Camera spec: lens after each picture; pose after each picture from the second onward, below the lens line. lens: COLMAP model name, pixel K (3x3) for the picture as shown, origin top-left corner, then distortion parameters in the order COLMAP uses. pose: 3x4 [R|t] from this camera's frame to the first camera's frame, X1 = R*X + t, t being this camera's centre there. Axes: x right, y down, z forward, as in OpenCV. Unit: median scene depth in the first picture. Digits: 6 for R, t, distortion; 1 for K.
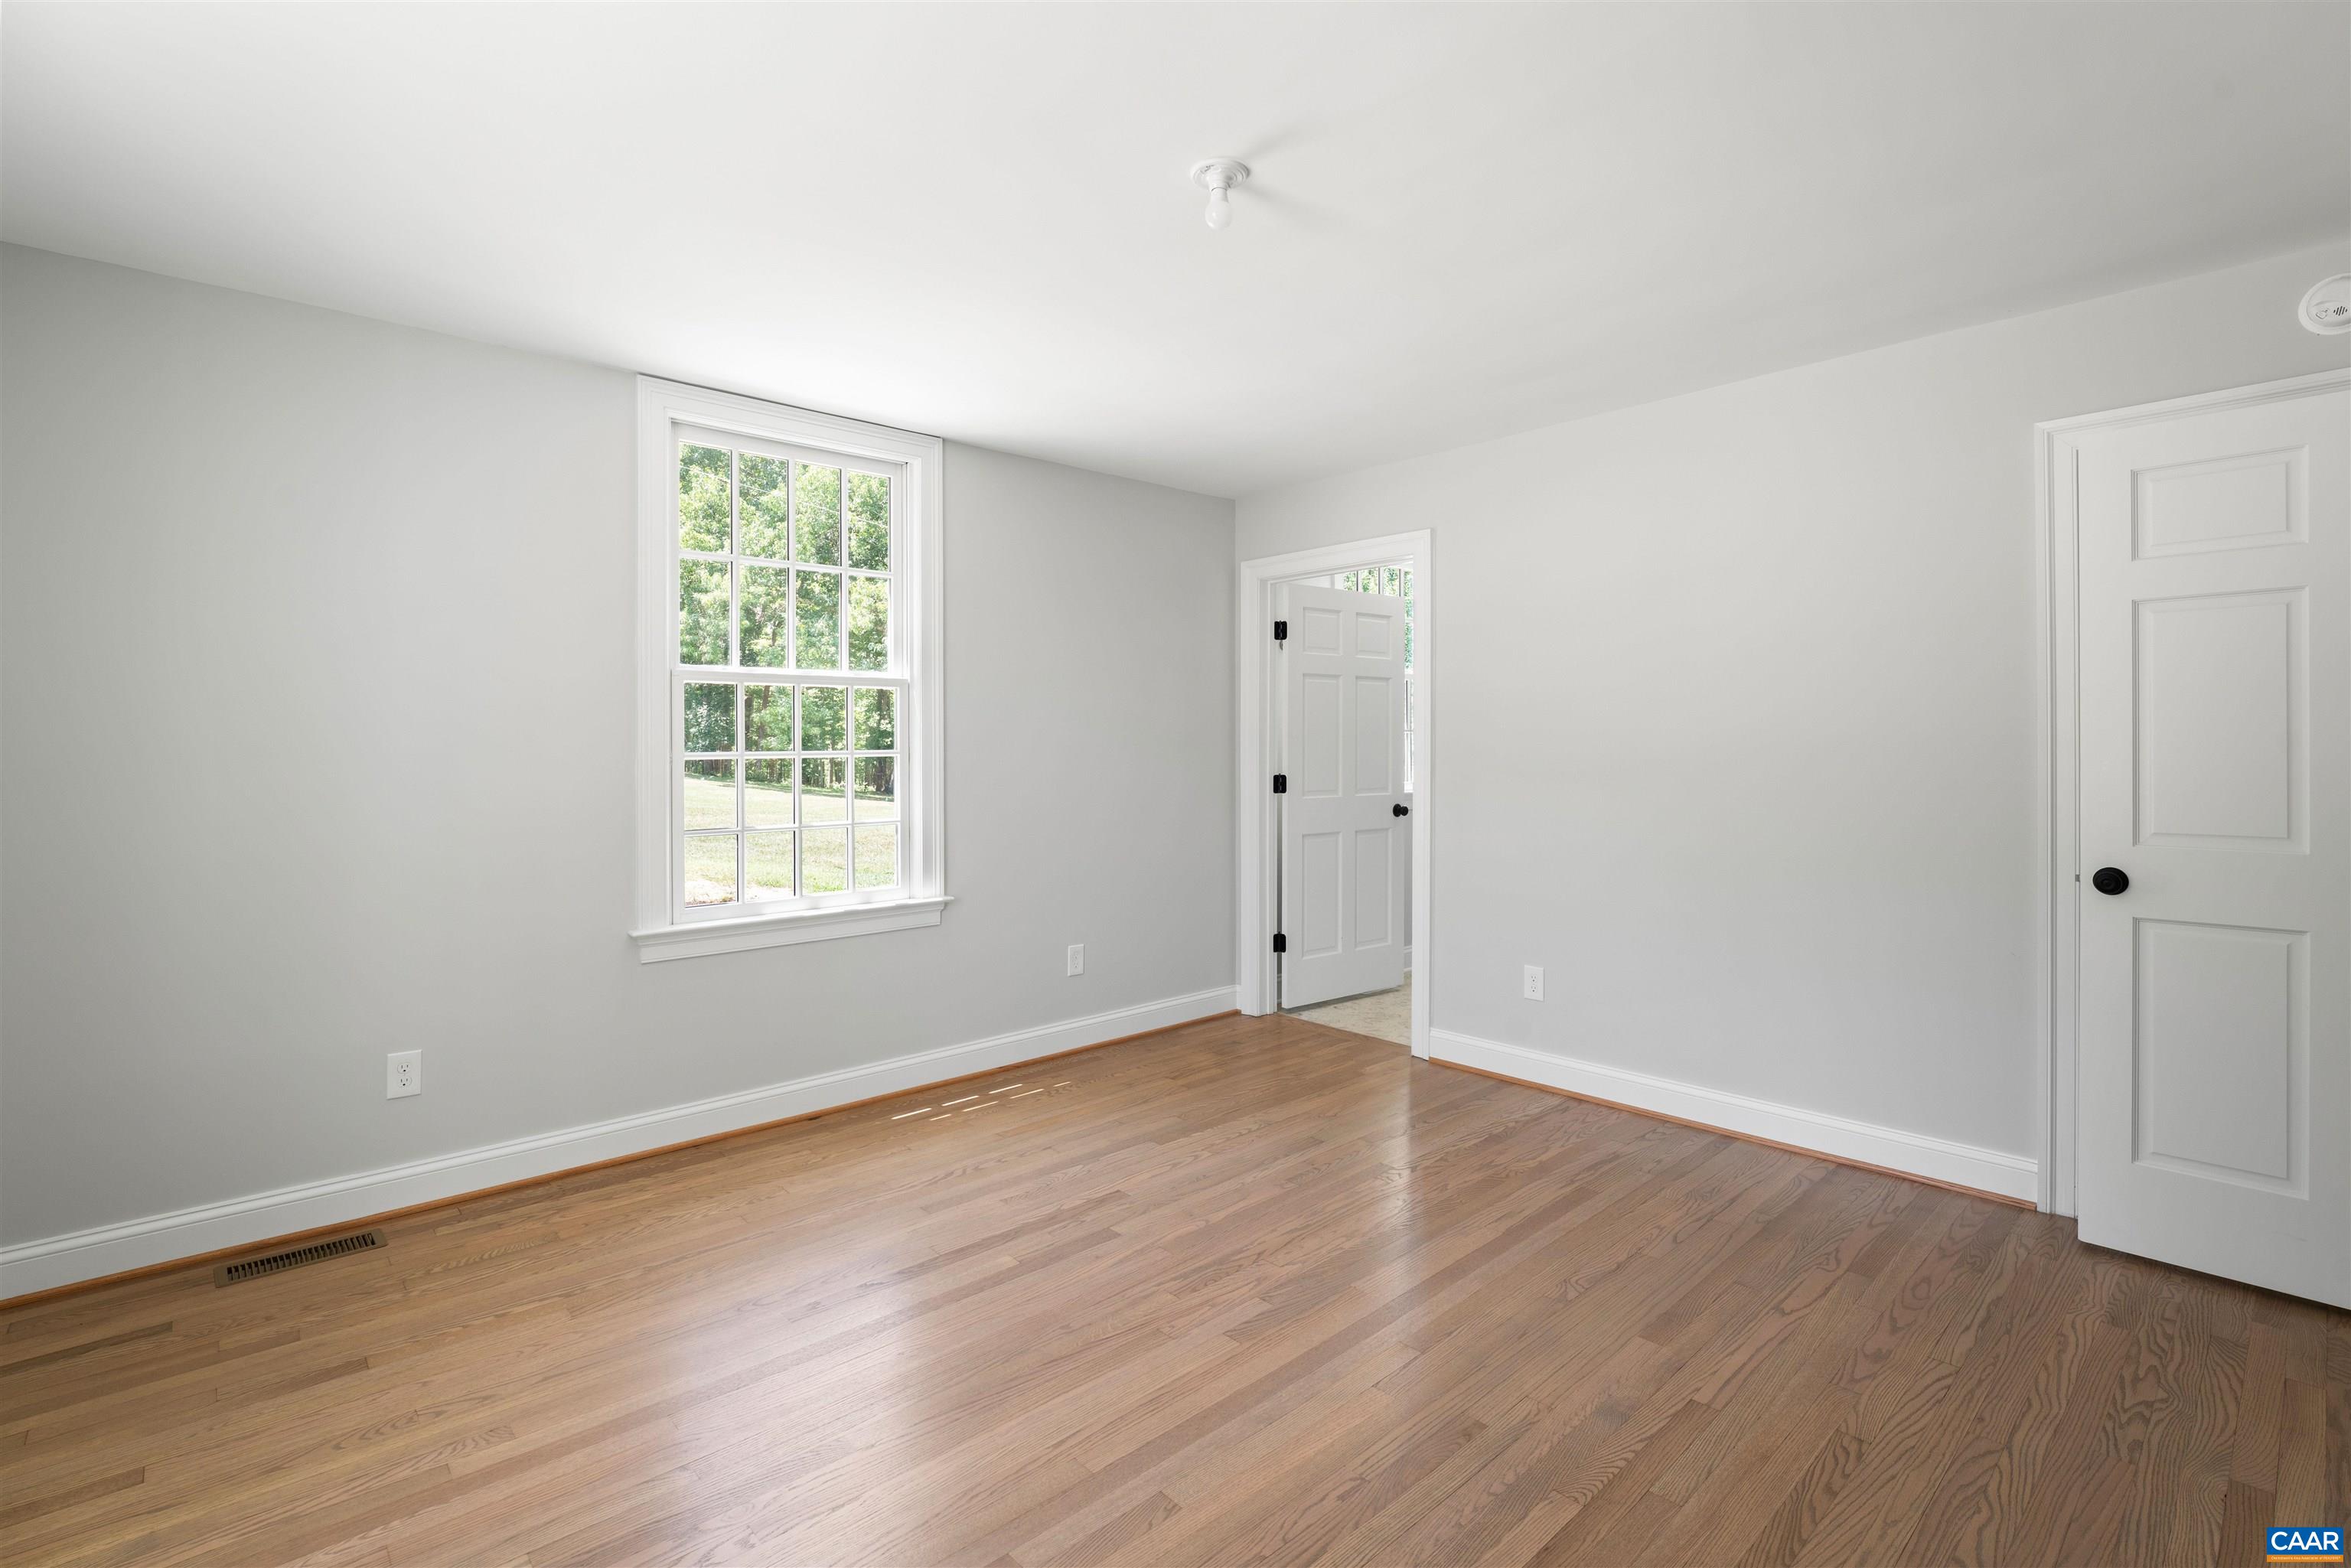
lens RADIAL K [[1082.2, 0, 1175.5], [0, 1082.2, 784.0], [0, 0, 1]] dist [-0.011707, -0.000287]
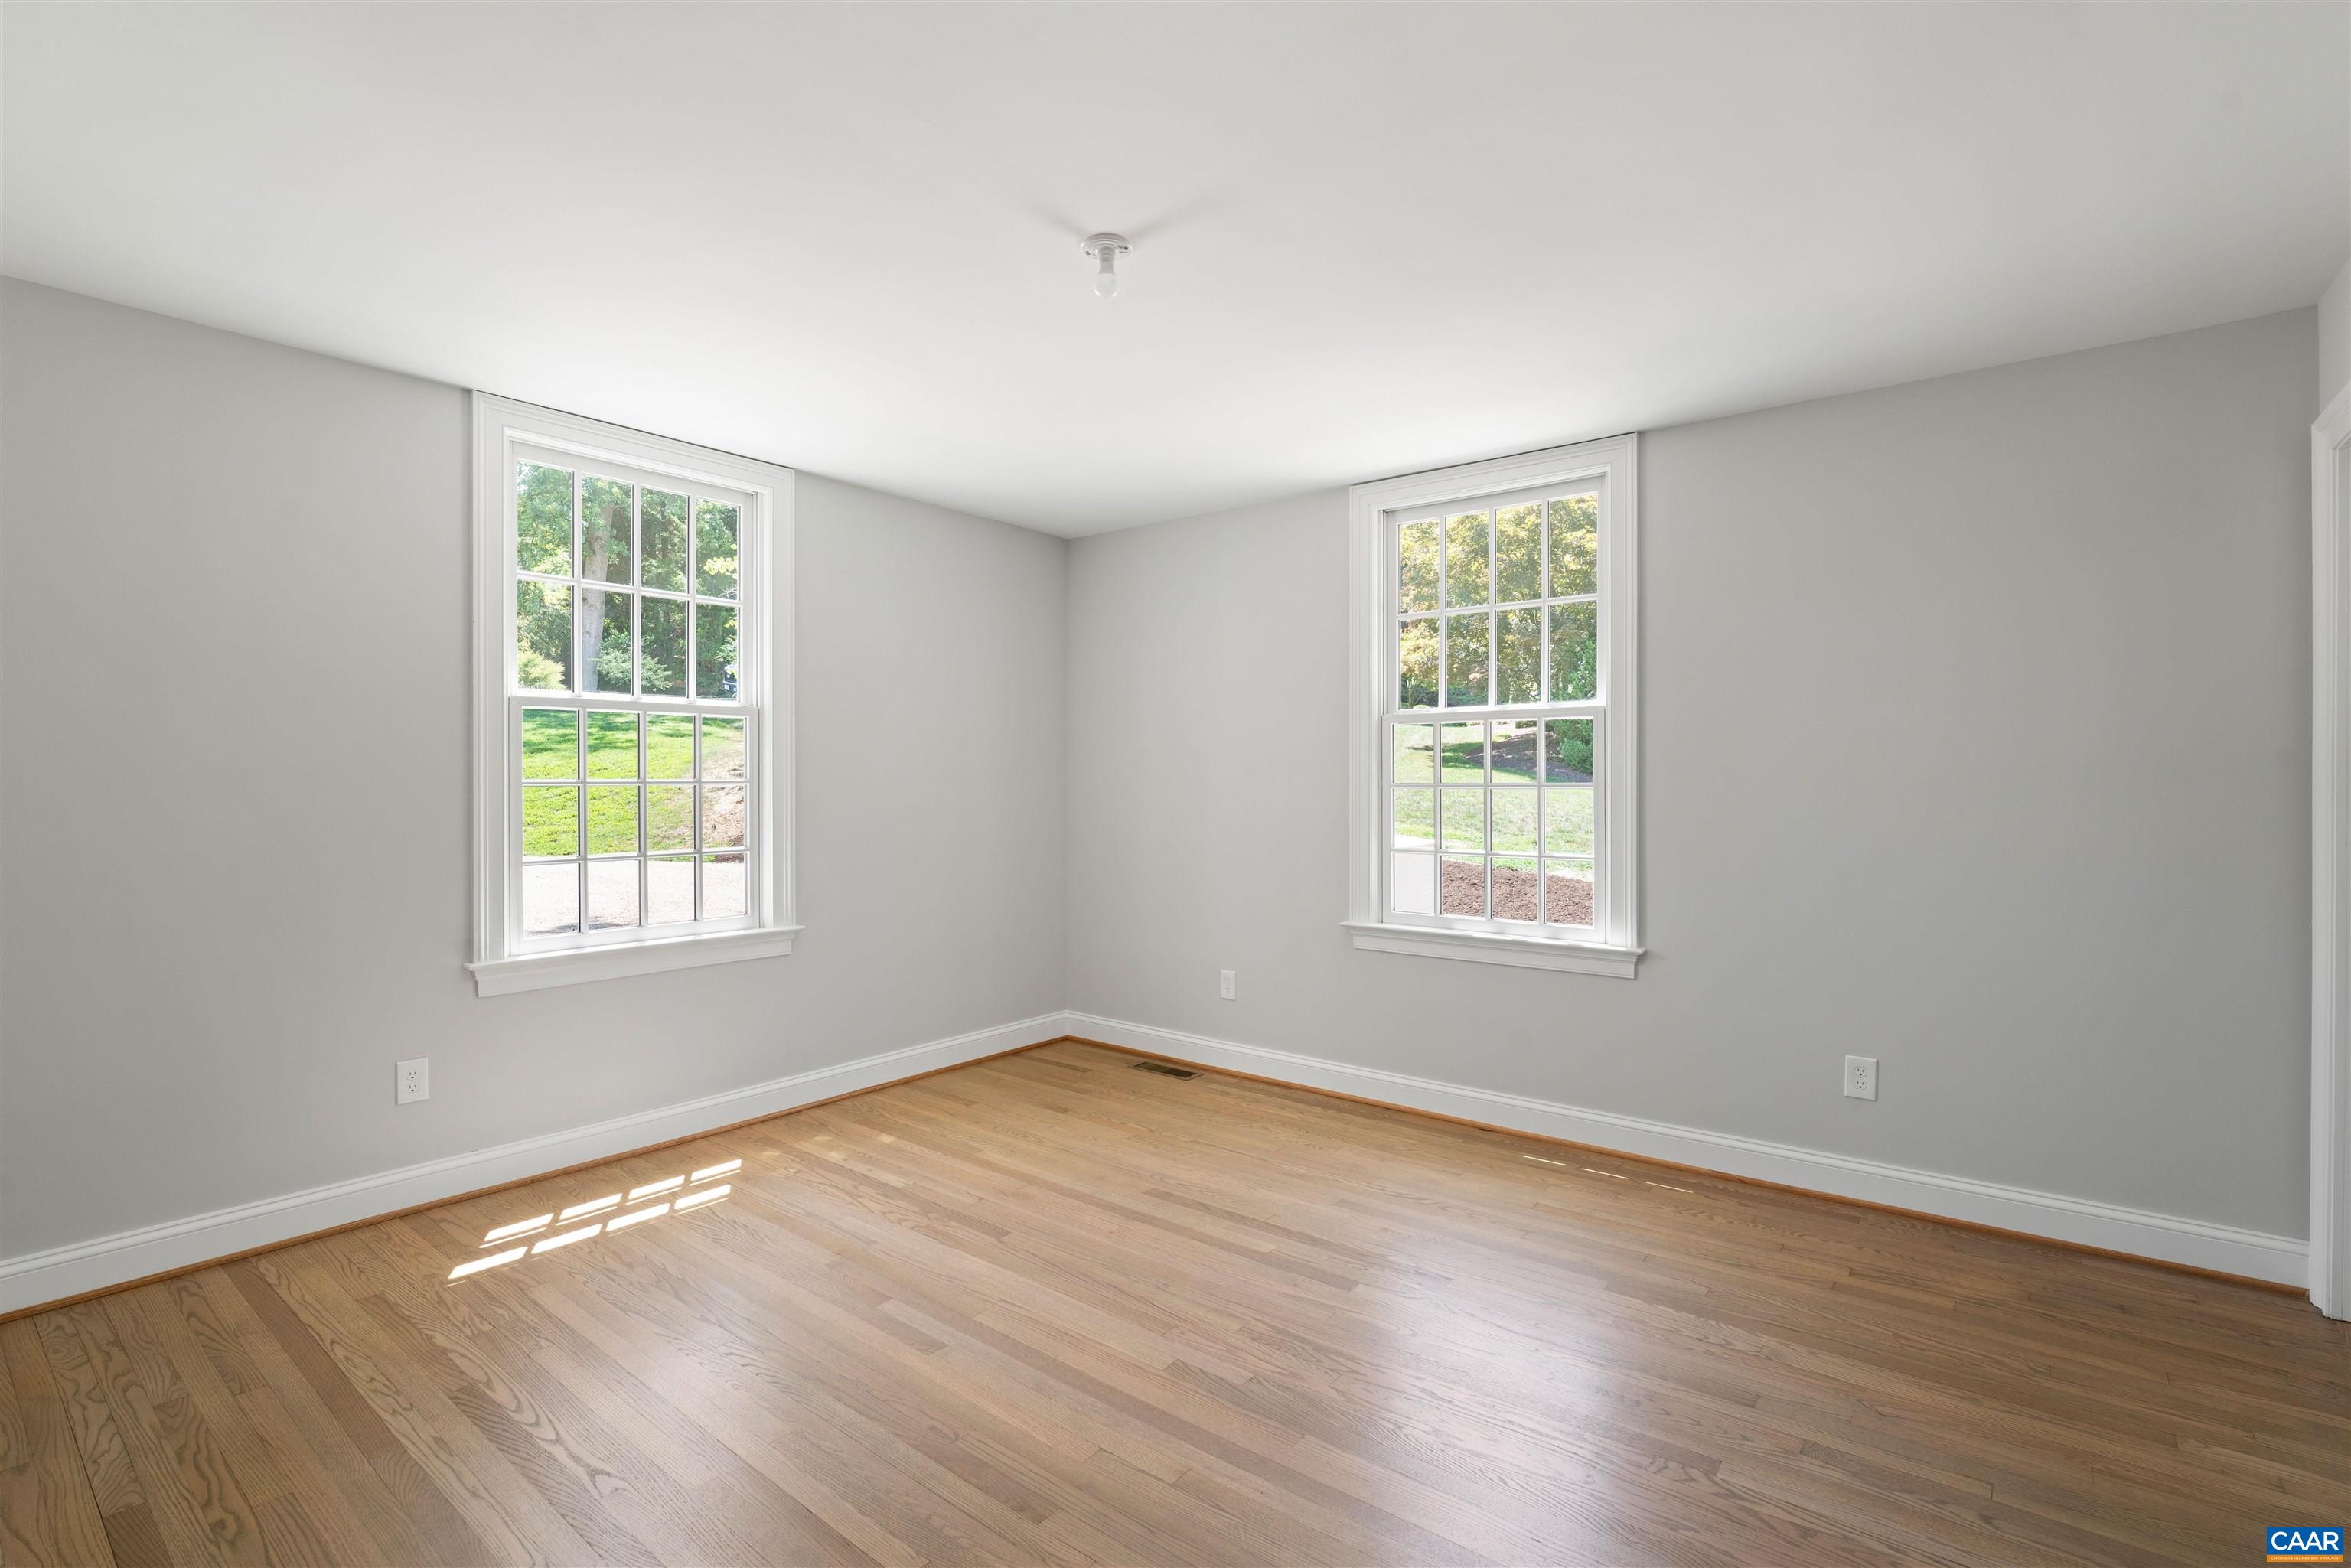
lens RADIAL K [[1082.2, 0, 1175.5], [0, 1082.2, 784.0], [0, 0, 1]] dist [-0.011707, -0.000287]
pose [[0.149835, 0.007905, -0.988679, 0.754718], [-0.035971, 0.999350, 0.002539, -0.024670], [0.988056, 0.035183, 0.150022, 0.598452]]
